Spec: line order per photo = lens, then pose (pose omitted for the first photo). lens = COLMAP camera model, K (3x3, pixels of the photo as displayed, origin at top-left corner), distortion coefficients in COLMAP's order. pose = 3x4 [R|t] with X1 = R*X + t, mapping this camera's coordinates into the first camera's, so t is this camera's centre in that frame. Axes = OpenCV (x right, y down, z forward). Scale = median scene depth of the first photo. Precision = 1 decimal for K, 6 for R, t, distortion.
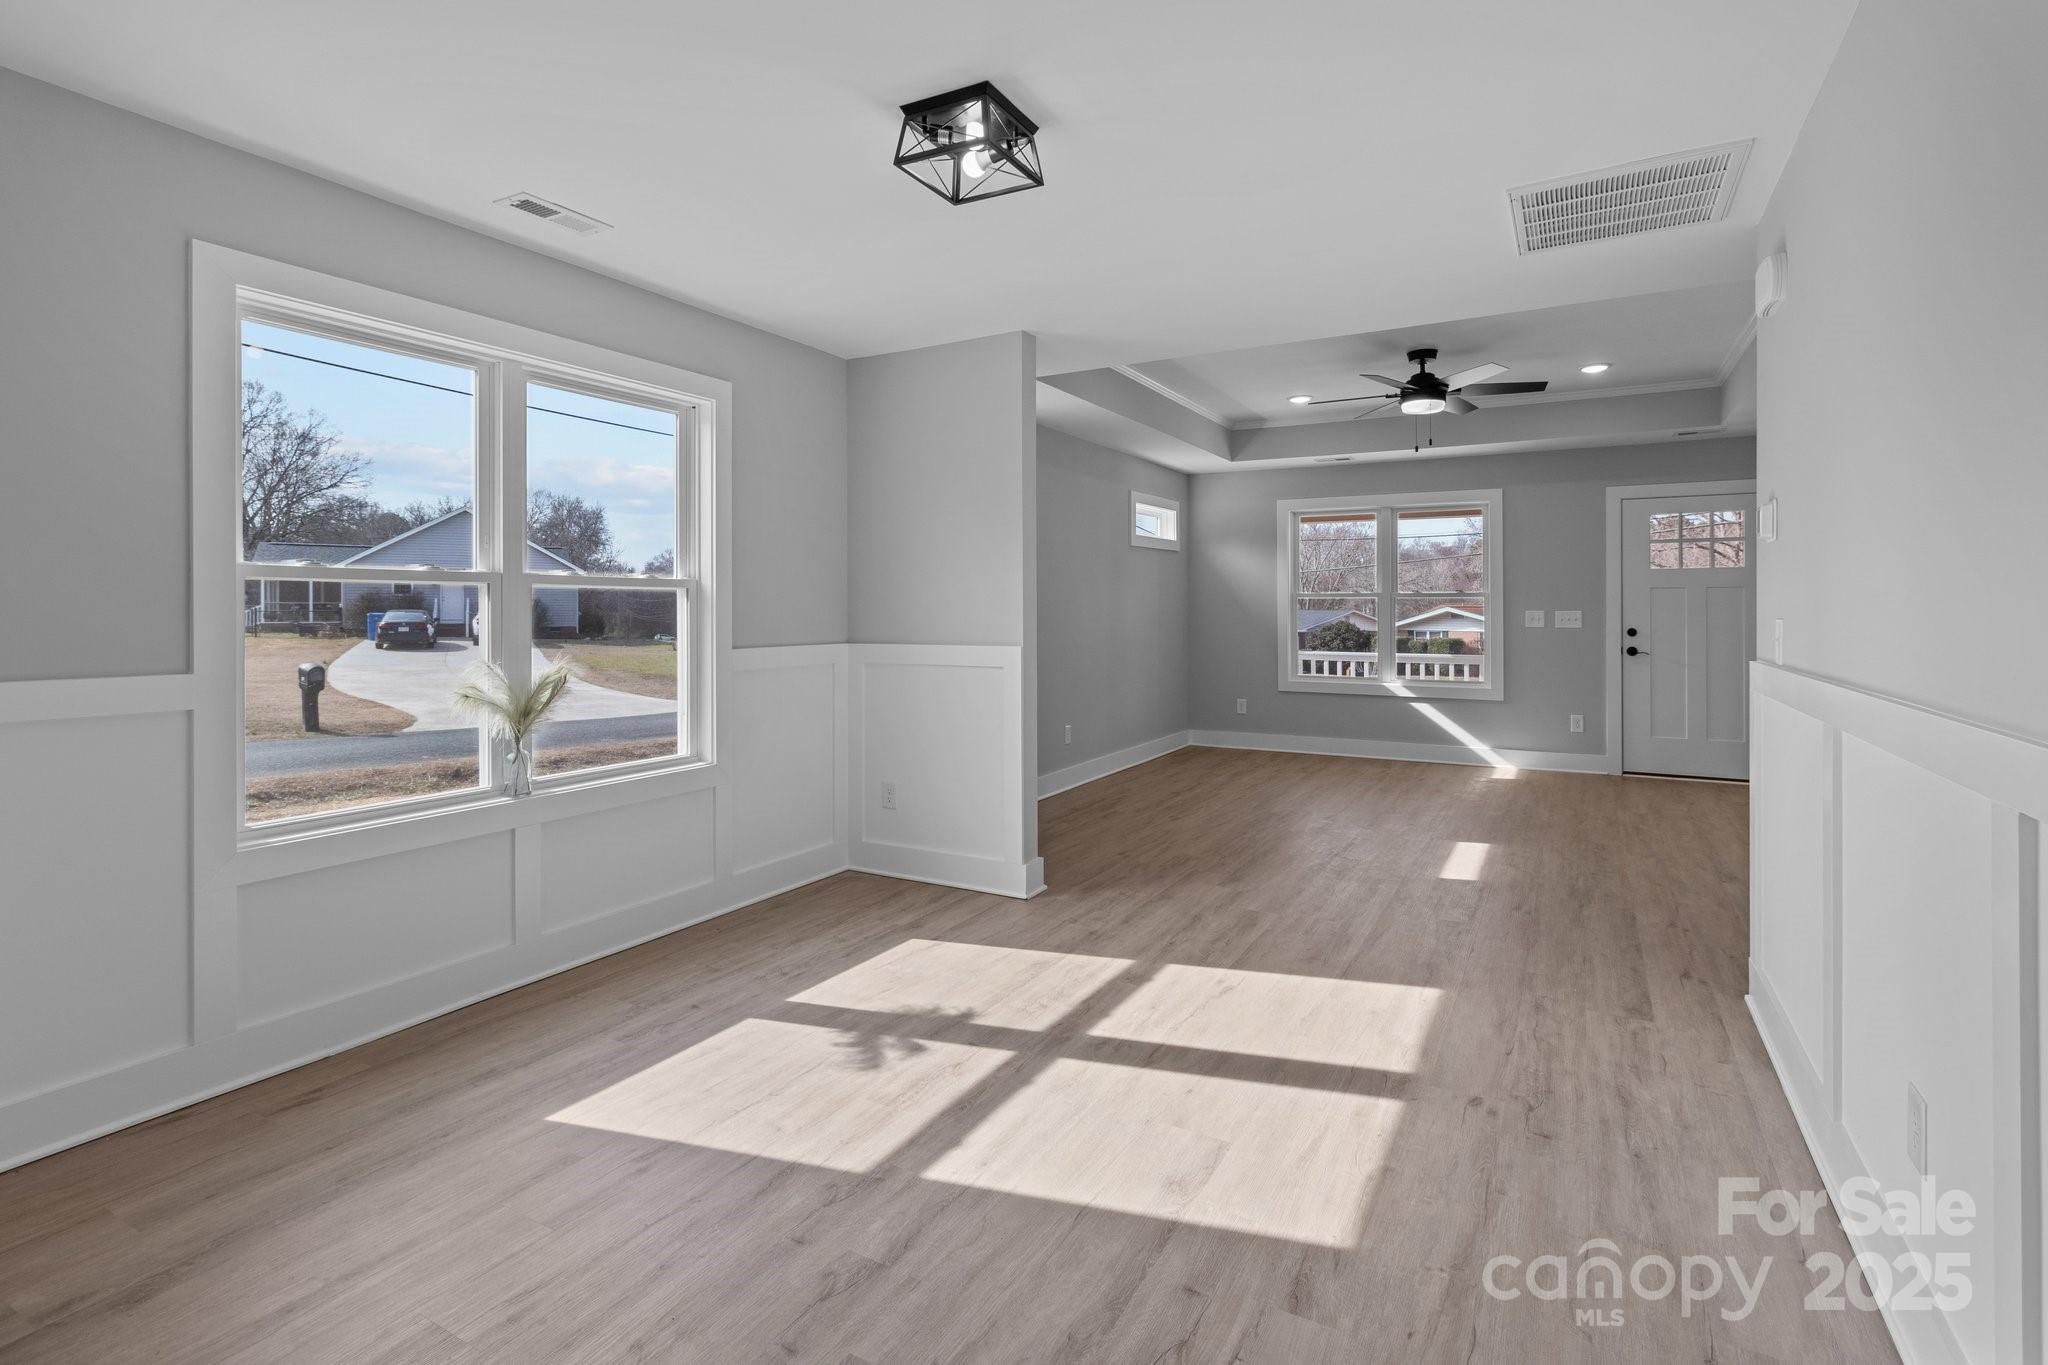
lens RADIAL K [[962.6, 0, 1055.2], [0, 962.6, 609.7], [0, 0, 1]] dist [-0.003995, 0.002676]
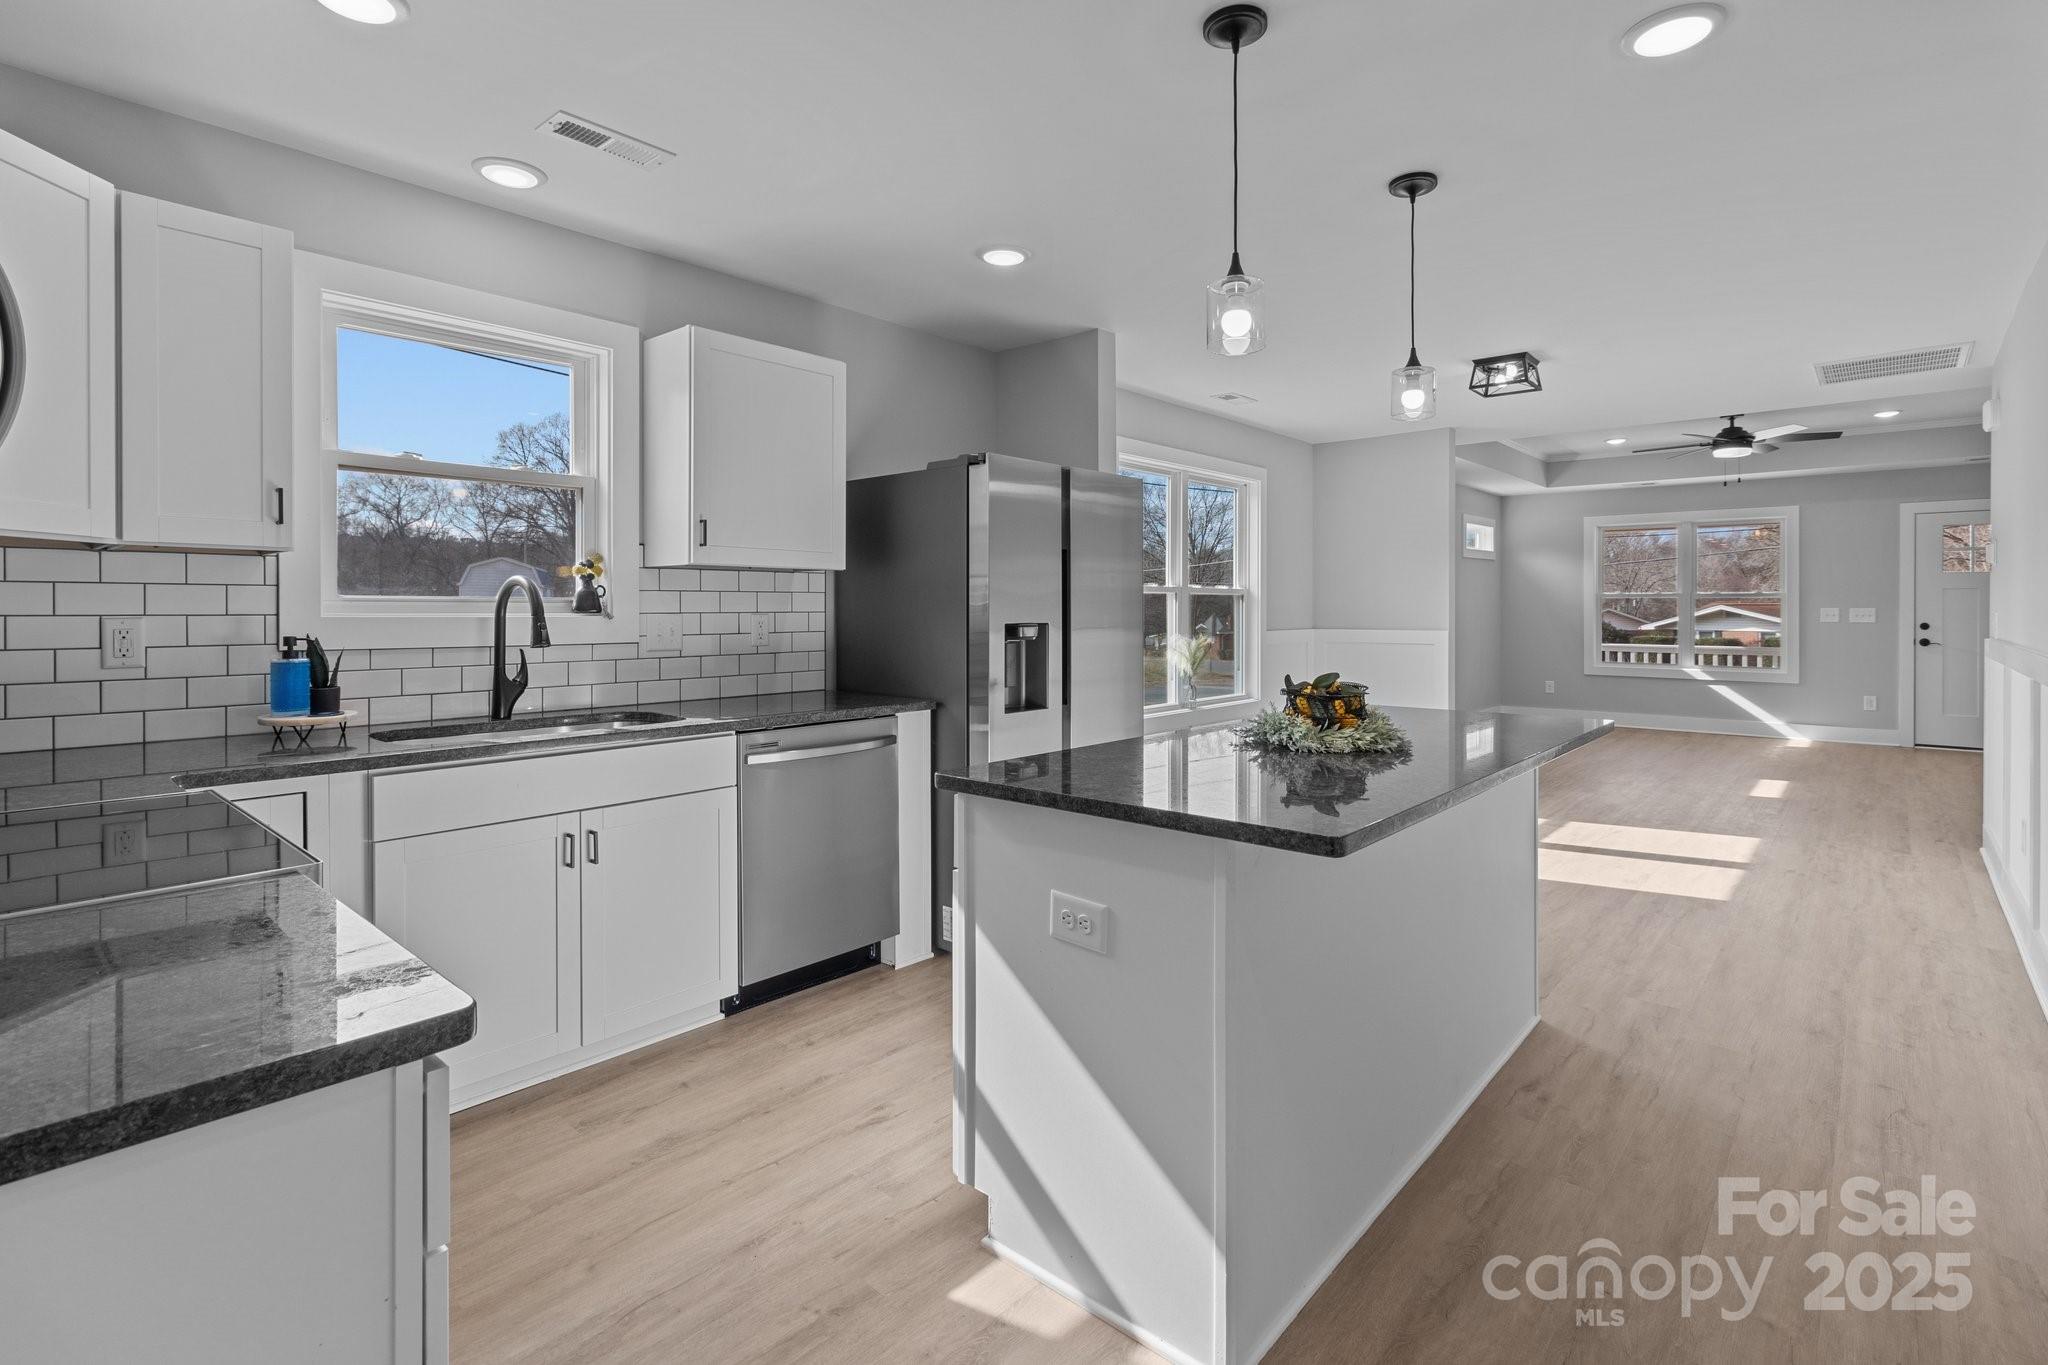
lens RADIAL K [[962.6, 0, 1045.0], [0, 962.6, 616.5], [0, 0, 1]] dist [-0.003995, 0.002676]
pose [[0.975390, 0.001748, -0.220480, -0.187923], [0.000195, 0.999961, 0.008791, 0.000814], [0.220487, -0.008618, 0.975352, -0.378276]]
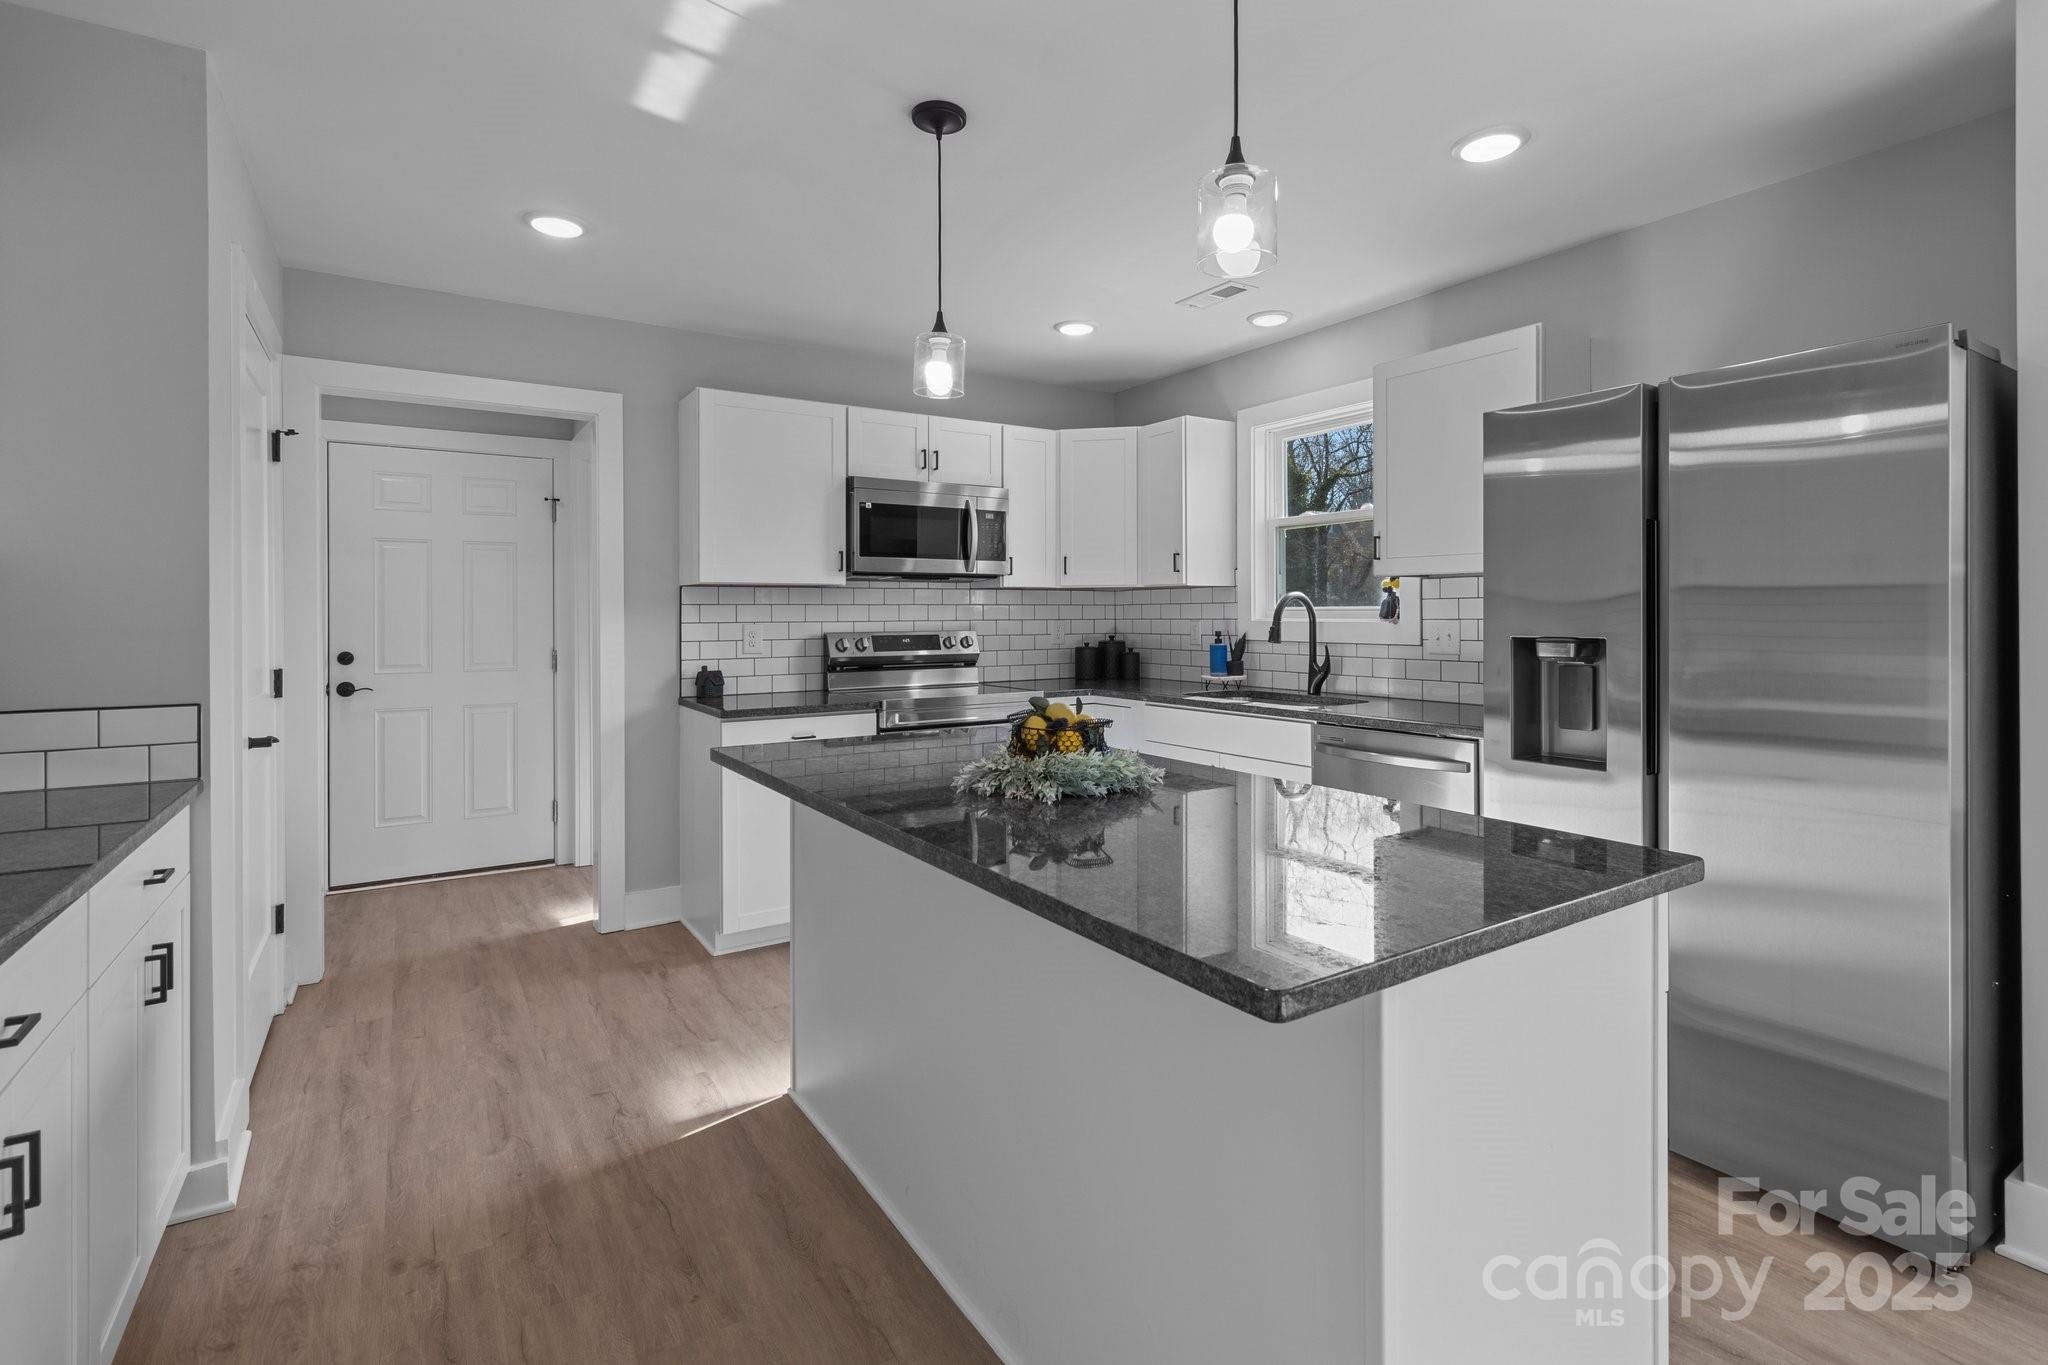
lens RADIAL K [[962.6, 0, 1036.7], [0, 962.6, 622.4], [0, 0, 1]] dist [-0.003995, 0.002676]
pose [[-0.471545, 0.010550, -0.881779, 0.069095], [0.005804, 0.999944, 0.008860, -0.000698], [0.881823, -0.000940, -0.471580, 0.078878]]
